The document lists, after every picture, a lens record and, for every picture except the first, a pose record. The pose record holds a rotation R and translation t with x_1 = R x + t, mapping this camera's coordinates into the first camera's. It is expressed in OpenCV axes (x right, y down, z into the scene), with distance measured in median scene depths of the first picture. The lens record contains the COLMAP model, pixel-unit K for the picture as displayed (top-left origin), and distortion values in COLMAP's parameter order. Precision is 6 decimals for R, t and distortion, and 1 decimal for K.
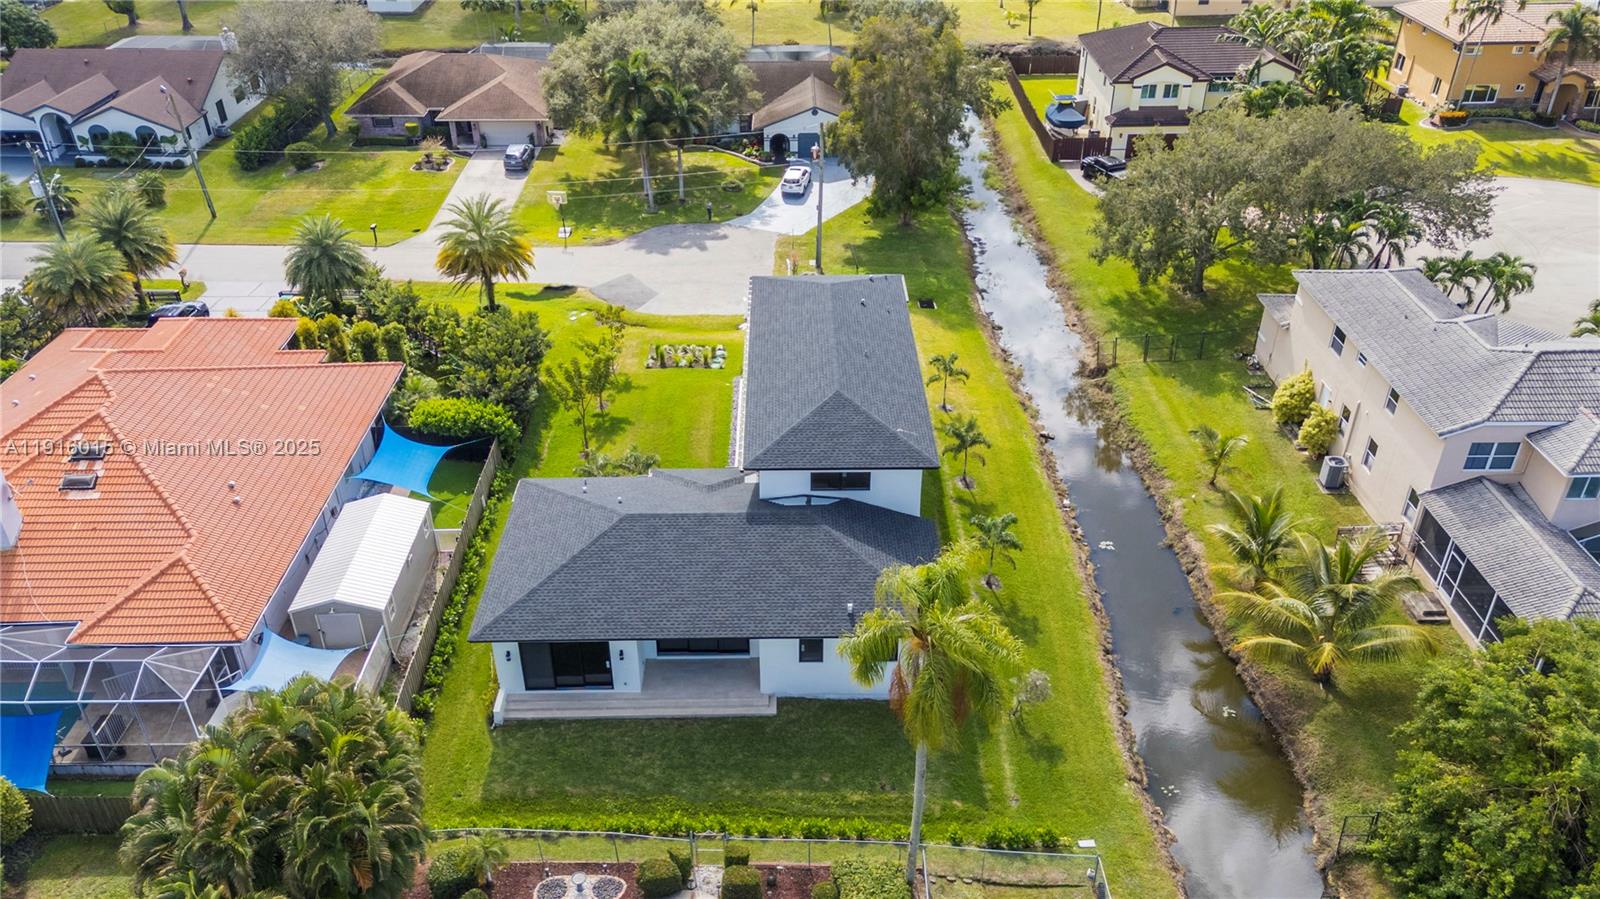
lens RADIAL K [[1137.0, 0, 798.5], [0, 1137.0, 442.3], [0, 0, 1]] dist [0.082173, 0.004356]
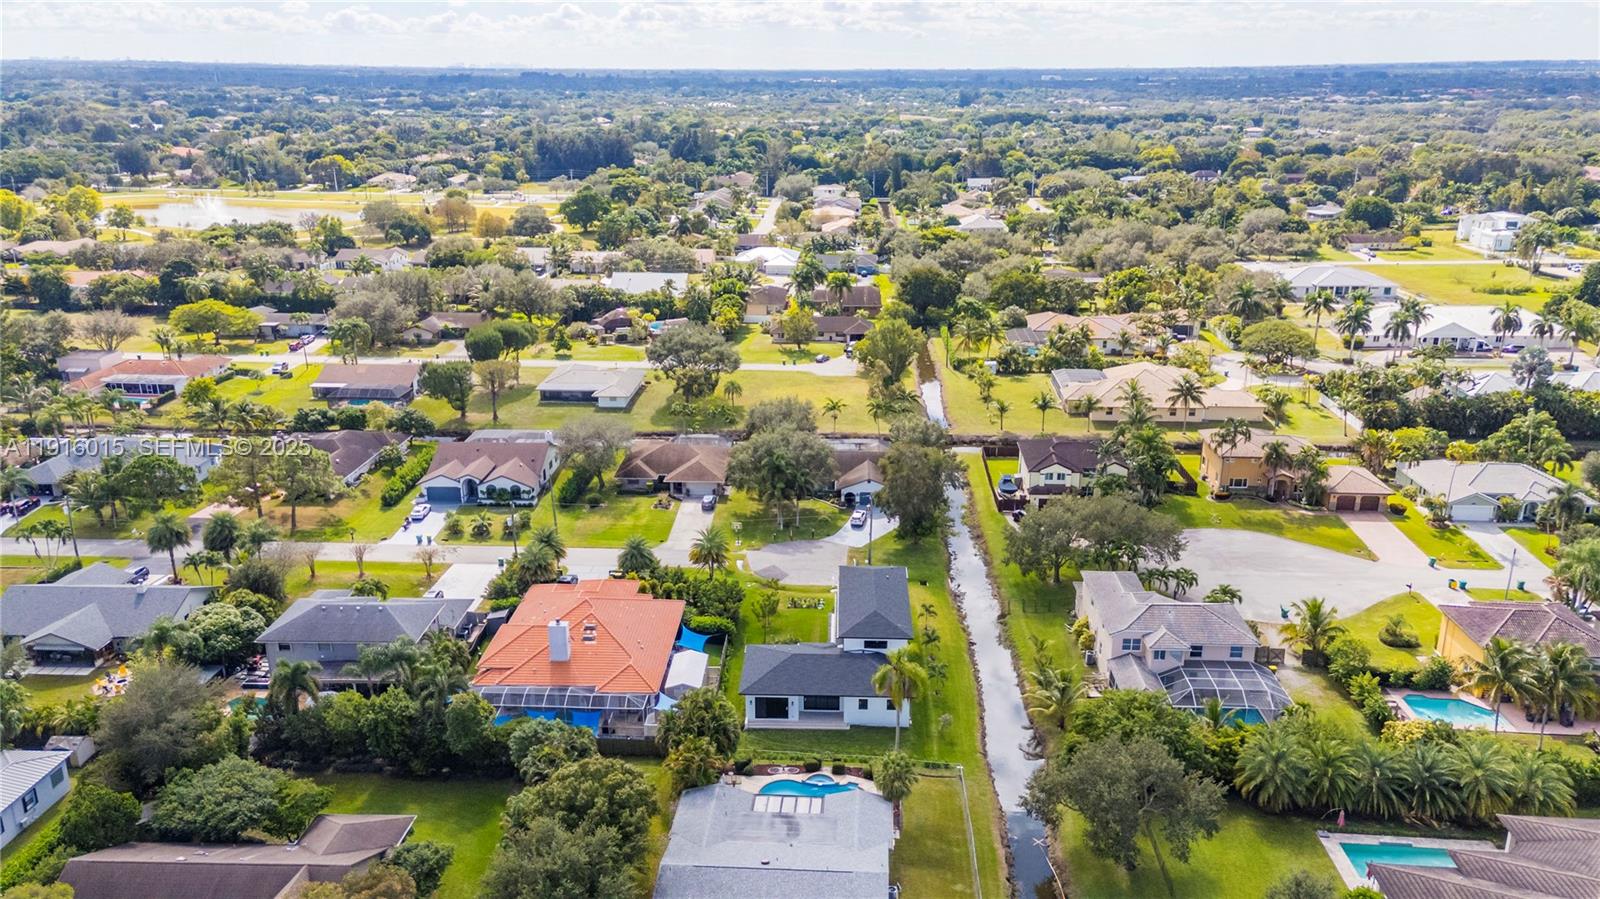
lens RADIAL K [[1137.0, 0, 806.3], [0, 1137.0, 441.5], [0, 0, 1]] dist [0.082173, 0.004356]
pose [[0.998817, 0.019497, -0.044551, -0.007171], [-0.030471, 0.964895, -0.260864, 0.139761], [0.037901, 0.261913, 0.964347, -0.839517]]
